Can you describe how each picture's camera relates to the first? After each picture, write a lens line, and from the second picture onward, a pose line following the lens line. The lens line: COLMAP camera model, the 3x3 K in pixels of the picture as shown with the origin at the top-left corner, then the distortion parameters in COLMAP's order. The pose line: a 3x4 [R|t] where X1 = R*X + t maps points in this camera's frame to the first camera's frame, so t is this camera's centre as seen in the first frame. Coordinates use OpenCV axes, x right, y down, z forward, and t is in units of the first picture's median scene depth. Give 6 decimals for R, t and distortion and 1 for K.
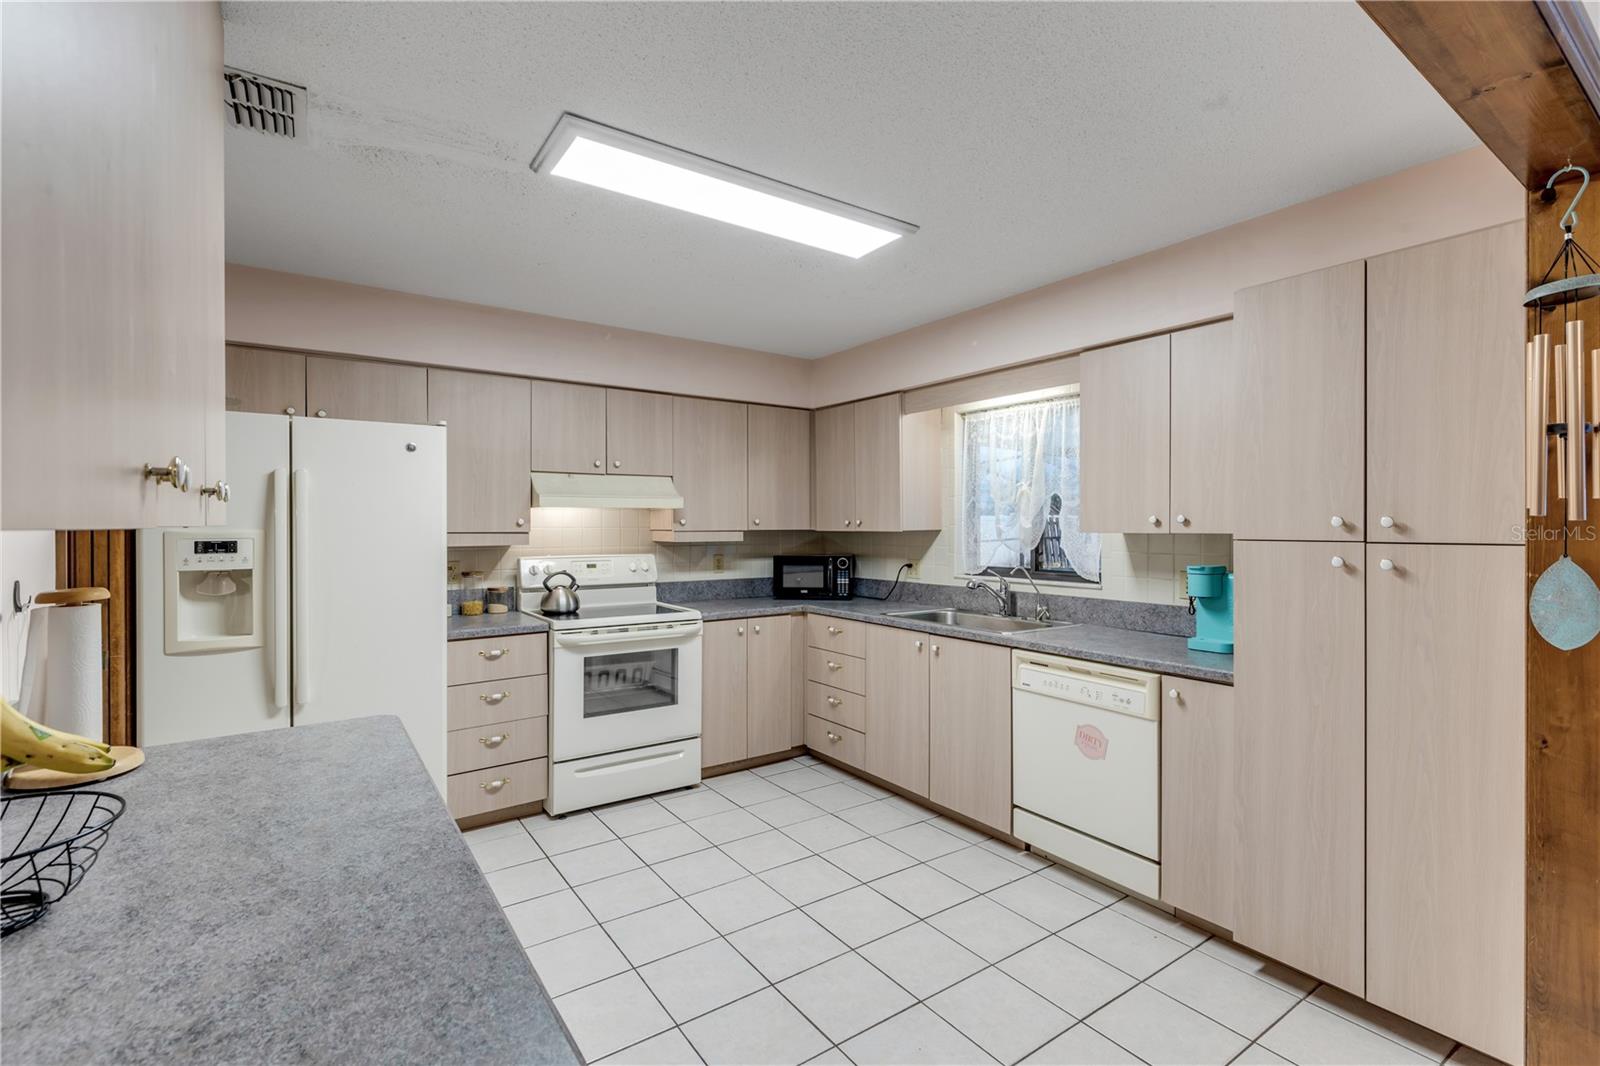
lens RADIAL K [[724.8, 0, 798.6], [0, 724.8, 529.5], [0, 0, 1]] dist [0.005557, -0.001049]
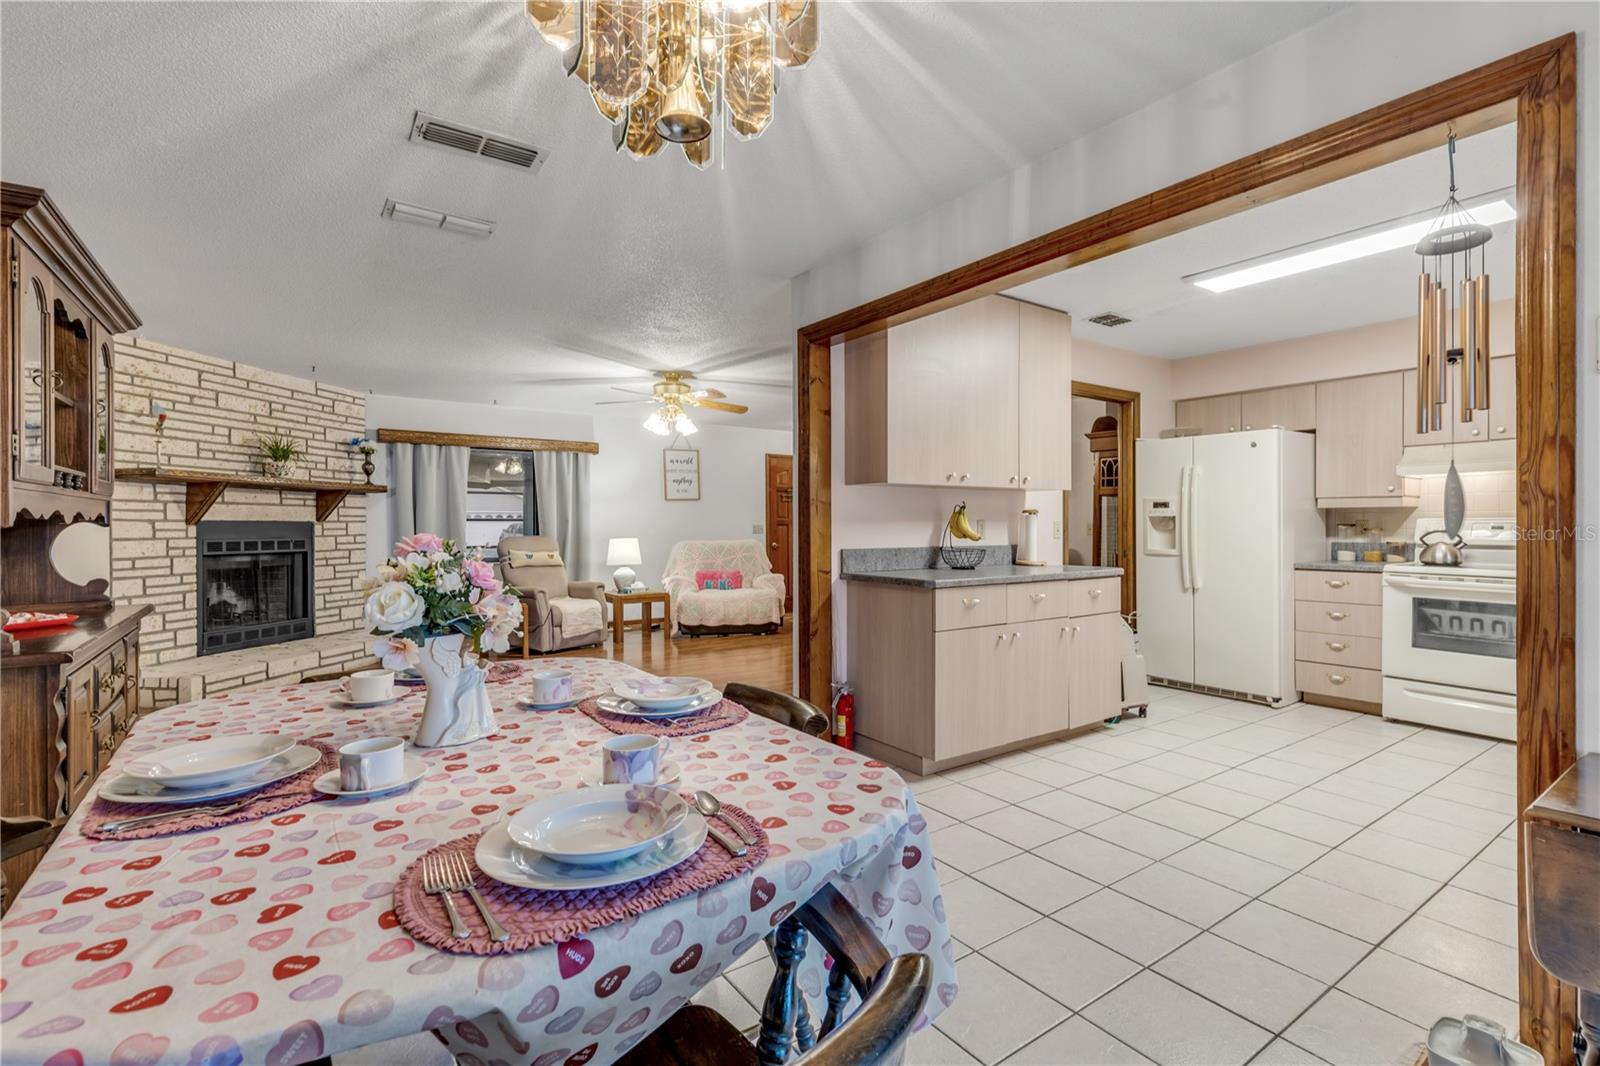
lens RADIAL K [[724.8, 0, 798.6], [0, 724.8, 529.5], [0, 0, 1]] dist [0.005557, -0.001049]
pose [[0.003079, 0.009800, -0.999947, 0.848020], [-0.005074, 0.999939, 0.009784, 0.052595], [0.999982, 0.005044, 0.003129, -0.028928]]
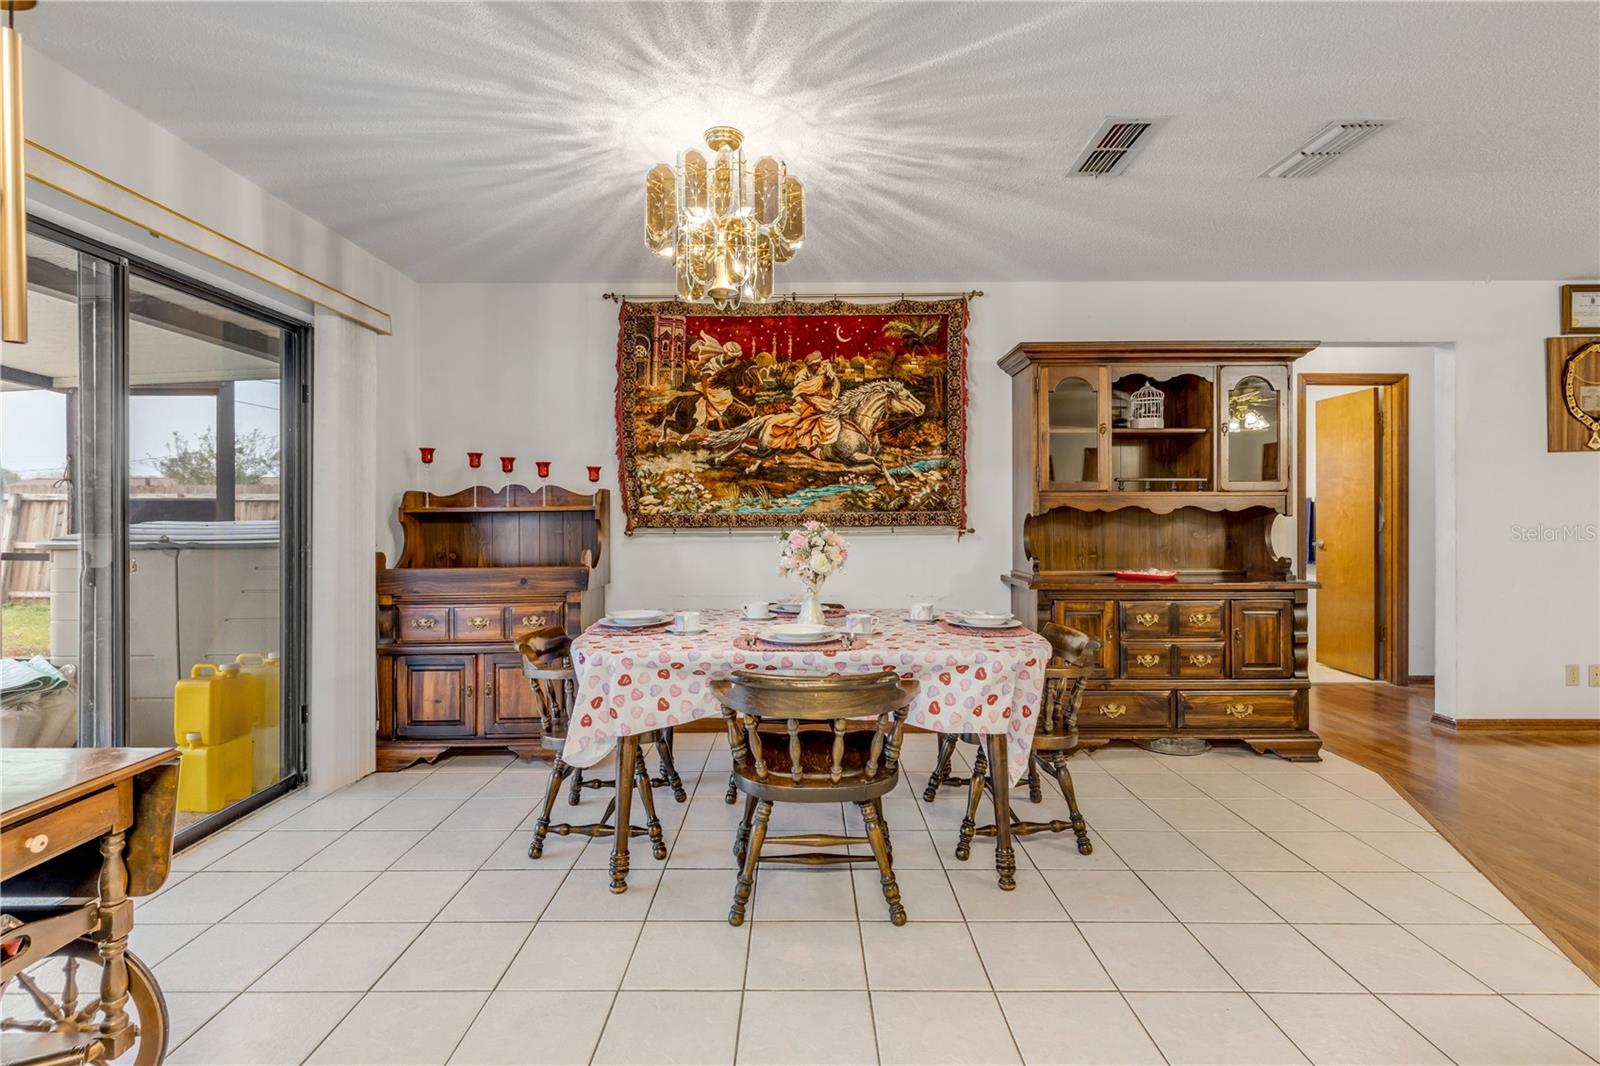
lens RADIAL K [[729.8, 0, 794.2], [0, 729.8, 514.4], [0, 0, 1]] dist [0.007176, -0.000809]
pose [[-0.818509, 0.006383, 0.574459, 0.051794], [0.007804, 0.999970, 0.000008, 0.054472], [-0.574441, 0.004490, -0.818534, 0.414864]]
